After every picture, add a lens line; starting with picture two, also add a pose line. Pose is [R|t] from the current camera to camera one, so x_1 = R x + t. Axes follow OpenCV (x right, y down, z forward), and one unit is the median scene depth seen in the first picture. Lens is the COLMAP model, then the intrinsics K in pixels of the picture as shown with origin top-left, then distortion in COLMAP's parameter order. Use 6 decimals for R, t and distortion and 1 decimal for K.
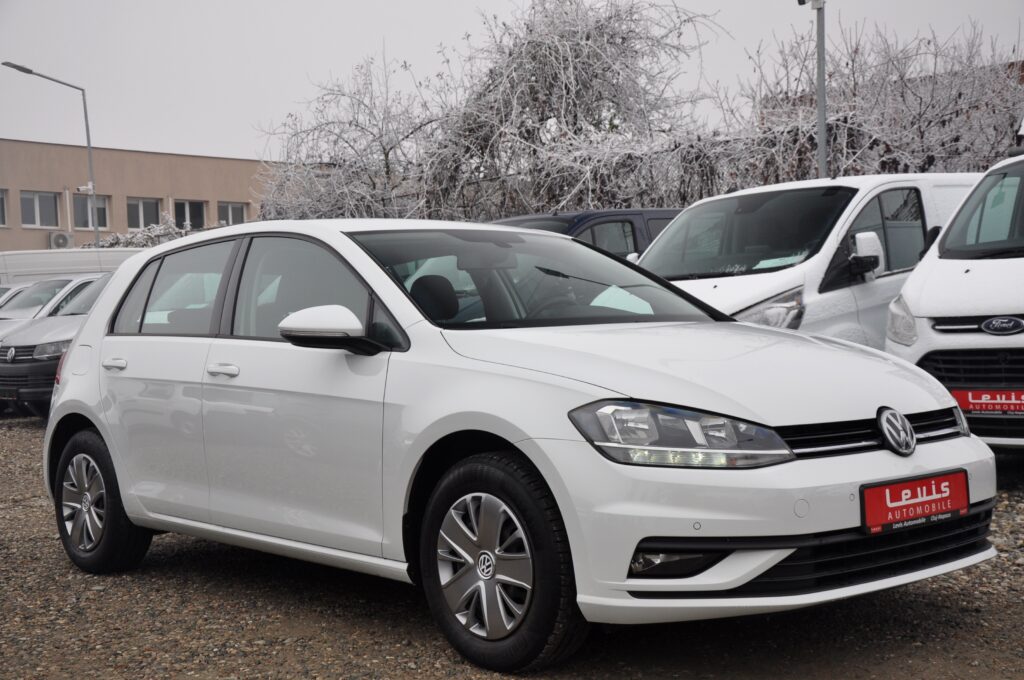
lens RADIAL K [[1765.5, 0, 513.5], [0, 1765.5, 337.2], [0, 0, 1]] dist [0.153947, 0.000000]
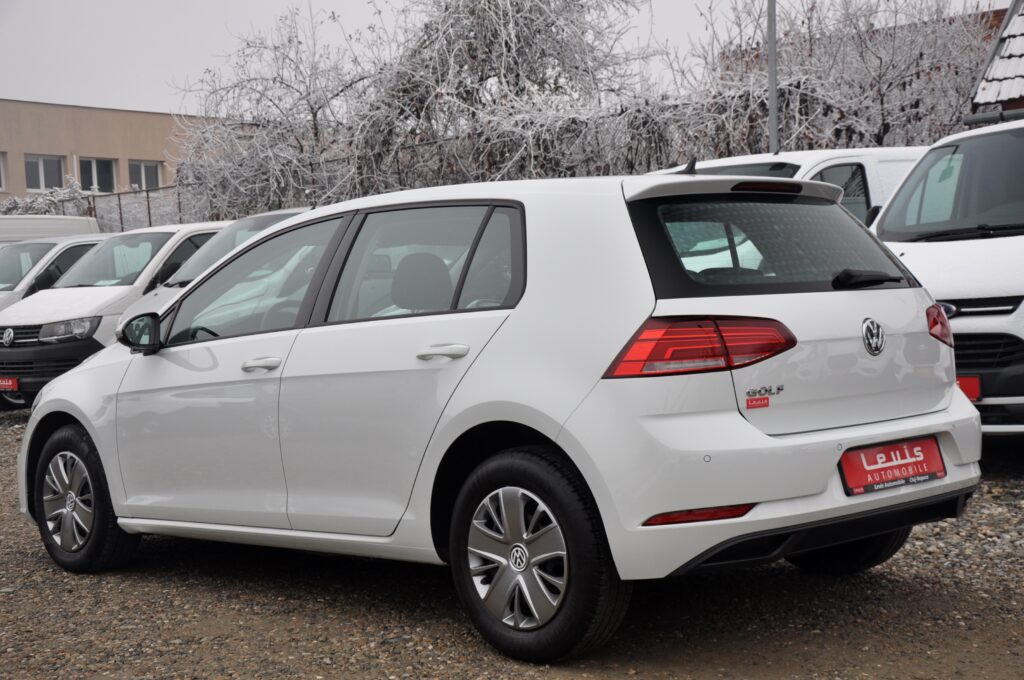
lens RADIAL K [[1569.8, 0, 489.4], [0, 1569.8, 388.2], [0, 0, 1]] dist [0.187040, 0.000000]
pose [[0.998330, -0.006718, 0.057372, -0.027997], [0.005793, 0.999851, 0.016270, 0.025368], [-0.057473, -0.015911, 0.998220, 0.164413]]
